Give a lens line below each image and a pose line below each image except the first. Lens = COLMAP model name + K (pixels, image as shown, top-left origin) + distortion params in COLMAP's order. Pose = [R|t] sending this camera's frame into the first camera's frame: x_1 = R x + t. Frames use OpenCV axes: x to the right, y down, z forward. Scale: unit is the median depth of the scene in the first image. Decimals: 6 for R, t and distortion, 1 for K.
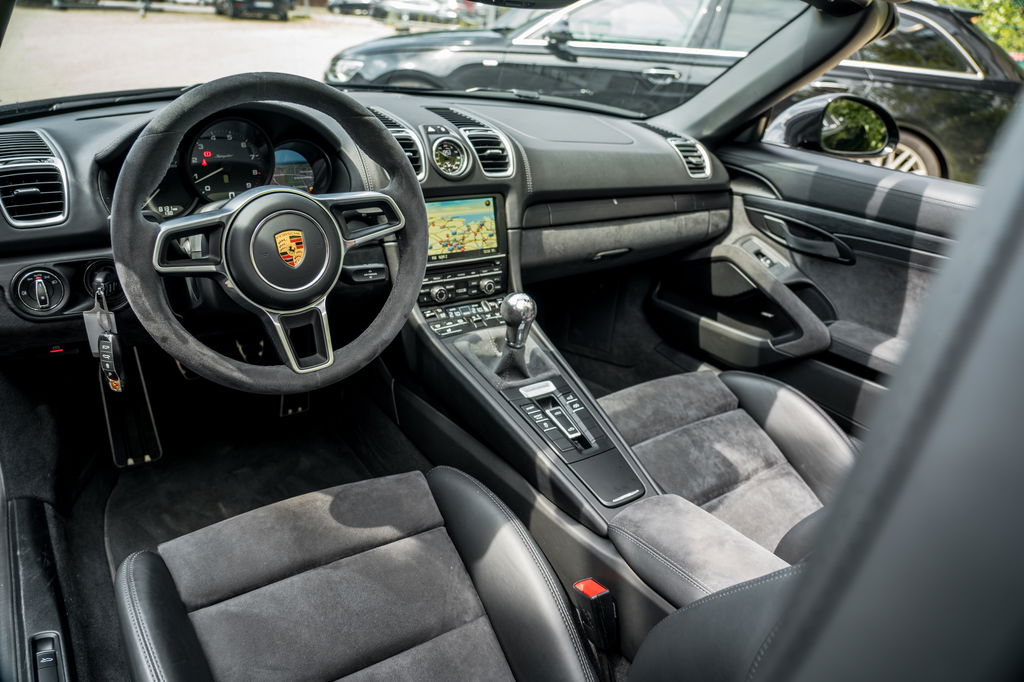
lens RADIAL K [[726.4, 0, 514.4], [0, 726.4, 307.9], [0, 0, 1]] dist [-0.102003, 0.001403]
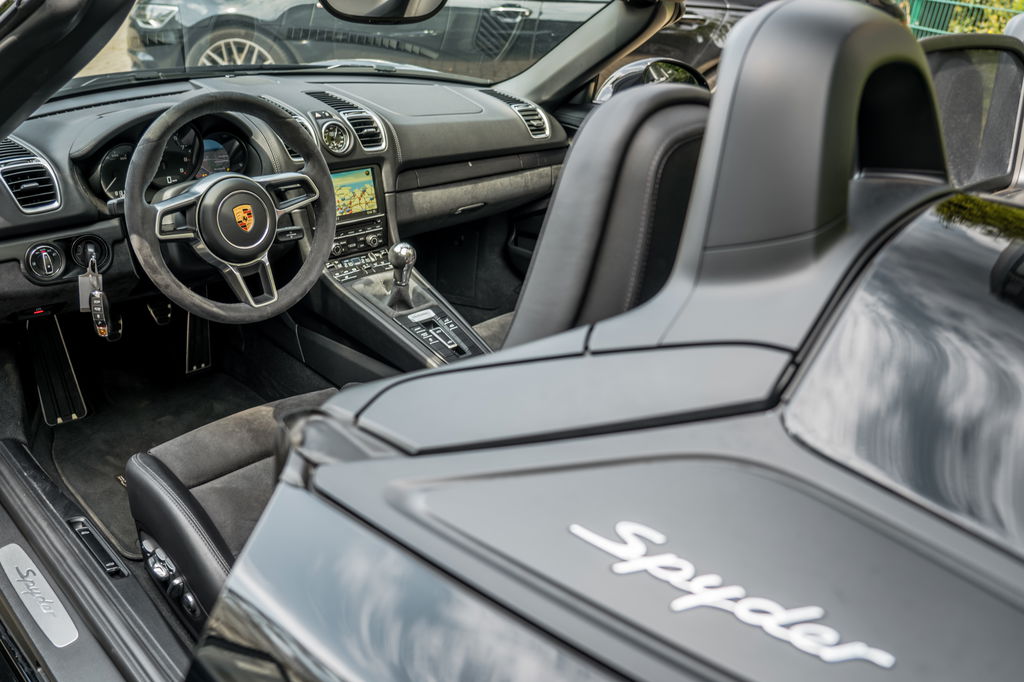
lens RADIAL K [[806.7, 0, 512.0], [0, 806.7, 341.0], [0, 0, 1]] dist [-0.052088, -0.002316]
pose [[0.981589, -0.083128, 0.171965, -0.056889], [0.067760, 0.993321, 0.093394, 0.029761], [-0.178580, -0.080022, 0.980666, -0.425450]]
